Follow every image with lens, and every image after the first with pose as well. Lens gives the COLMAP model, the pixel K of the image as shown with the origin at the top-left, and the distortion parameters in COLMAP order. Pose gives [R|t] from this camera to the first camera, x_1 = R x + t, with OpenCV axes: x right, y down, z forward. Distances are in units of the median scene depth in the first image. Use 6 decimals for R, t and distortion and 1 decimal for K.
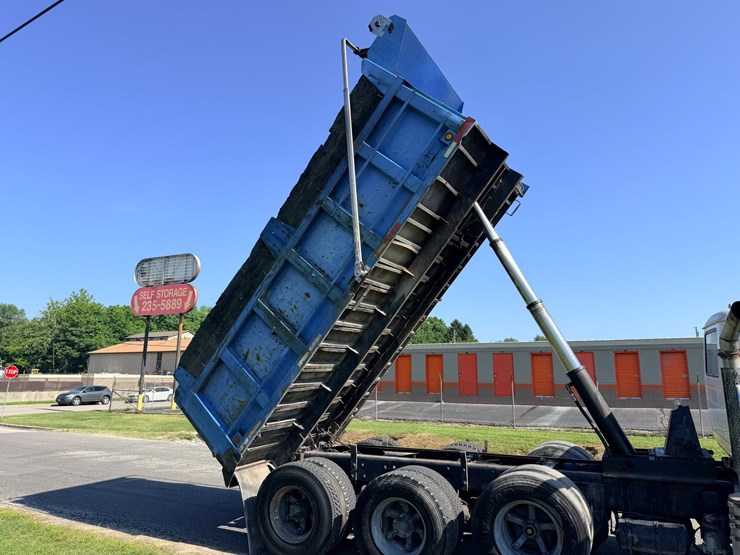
lens RADIAL K [[528.7, 0, 367.6], [0, 528.7, 269.4], [0, 0, 1]] dist [0.010343, -0.023511]
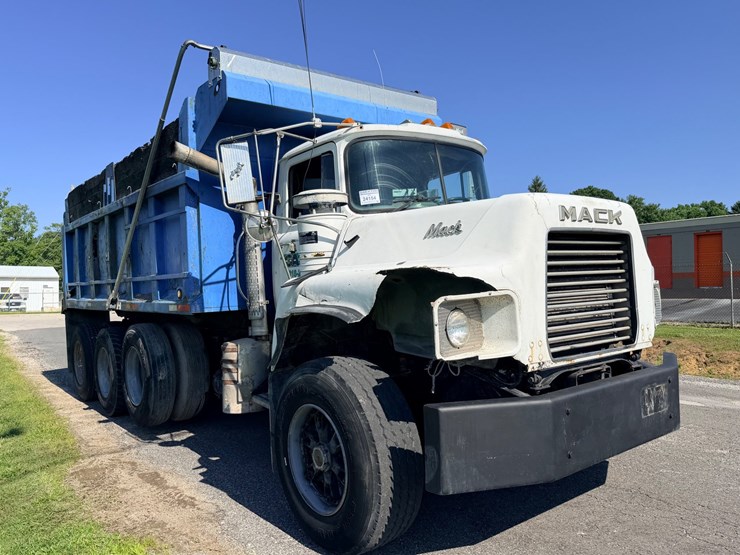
lens RADIAL K [[577.0, 0, 367.6], [0, 577.0, 281.7], [0, 0, 1]] dist [0.108204, -0.166089]
pose [[0.903150, -0.025363, -0.428574, 0.999717], [0.108615, 0.979277, 0.170936, 0.113627], [0.415358, -0.200931, 0.887189, 0.106416]]
